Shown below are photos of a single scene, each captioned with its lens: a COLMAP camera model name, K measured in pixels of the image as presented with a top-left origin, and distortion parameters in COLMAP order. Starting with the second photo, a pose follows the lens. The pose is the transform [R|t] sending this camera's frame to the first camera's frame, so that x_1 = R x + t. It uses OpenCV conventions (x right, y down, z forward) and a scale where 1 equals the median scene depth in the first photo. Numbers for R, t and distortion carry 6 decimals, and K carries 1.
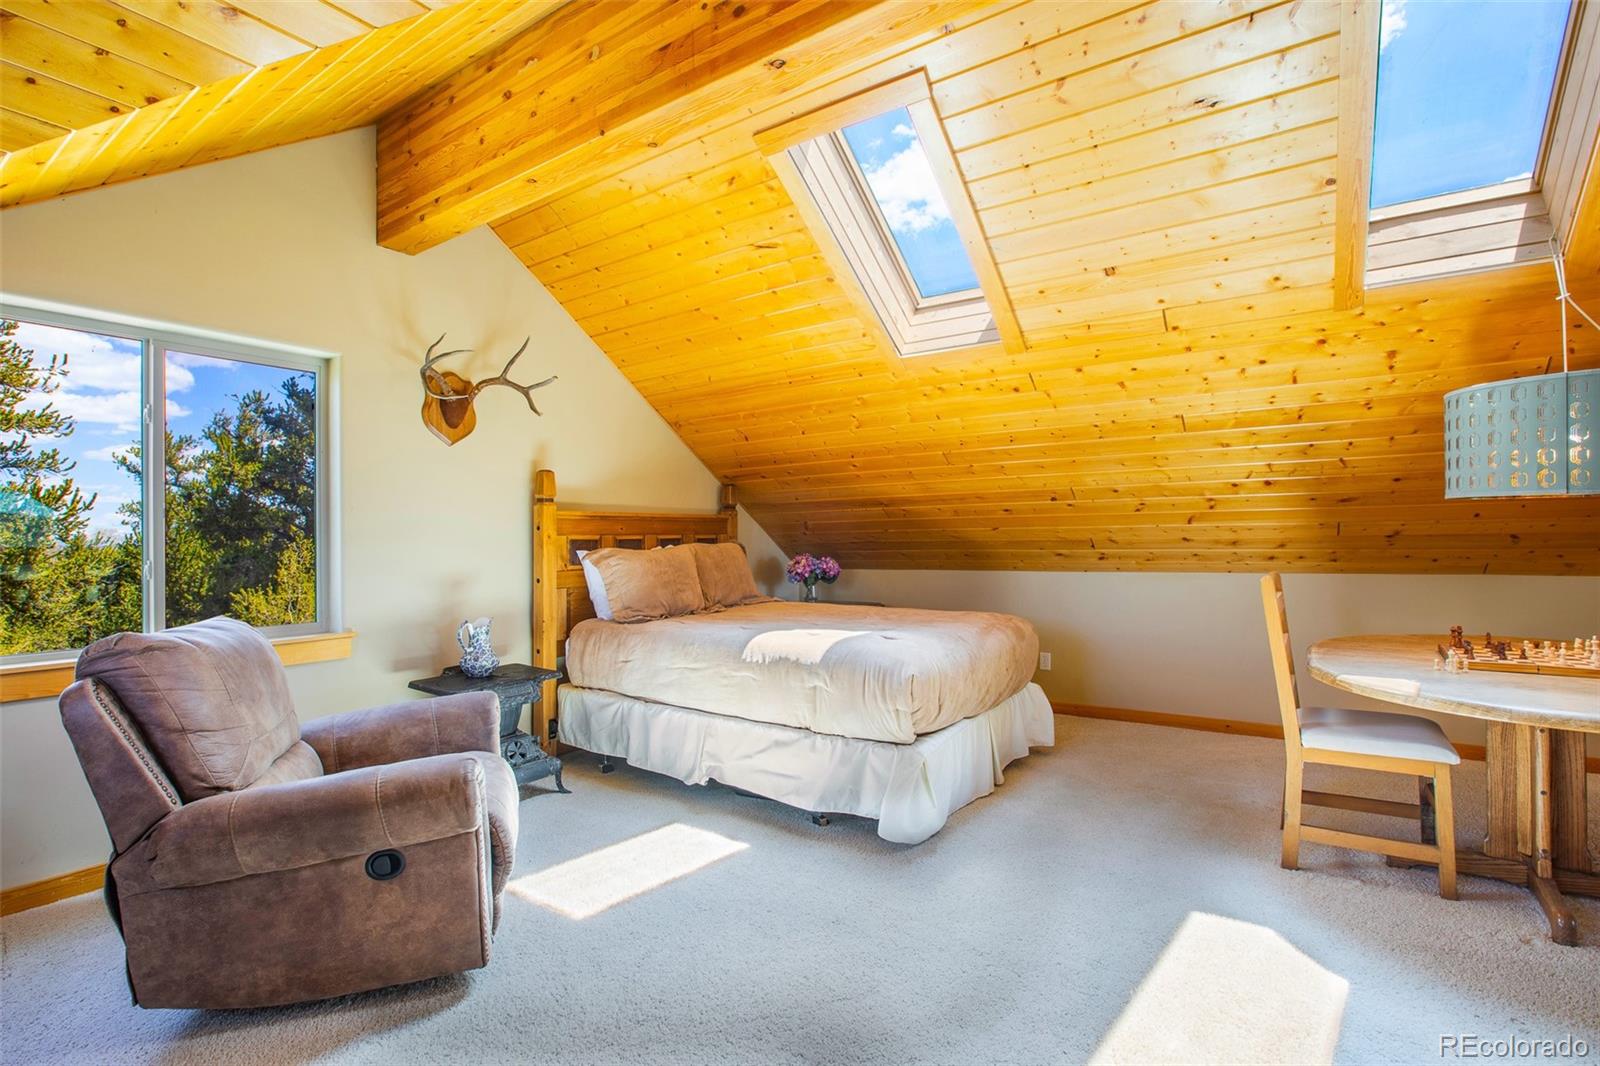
lens RADIAL K [[743.4, 0, 797.0], [0, 743.4, 537.6], [0, 0, 1]] dist [-0.038740, 0.012849]
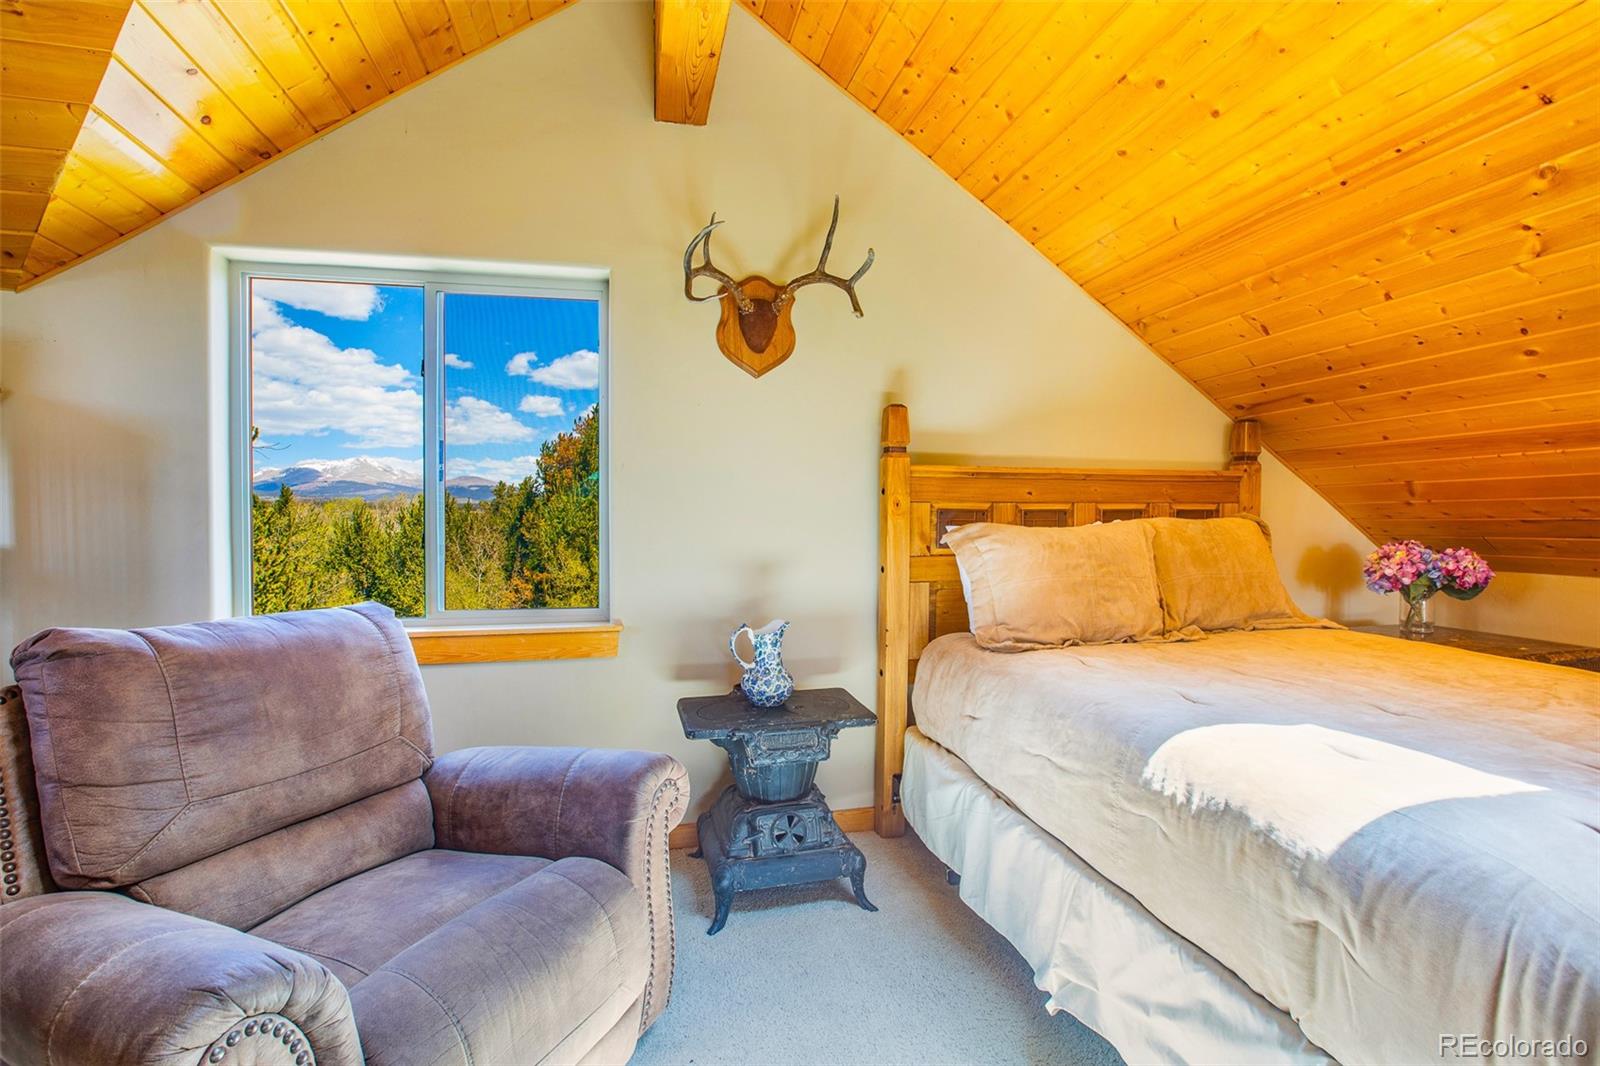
lens RADIAL K [[743.4, 0, 811.3], [0, 743.4, 532.1], [0, 0, 1]] dist [-0.038740, 0.012849]
pose [[0.748674, 0.027155, -0.662381, 0.050698], [-0.007694, 0.999449, 0.032278, 0.002571], [0.662893, -0.019070, 0.748471, 0.426437]]
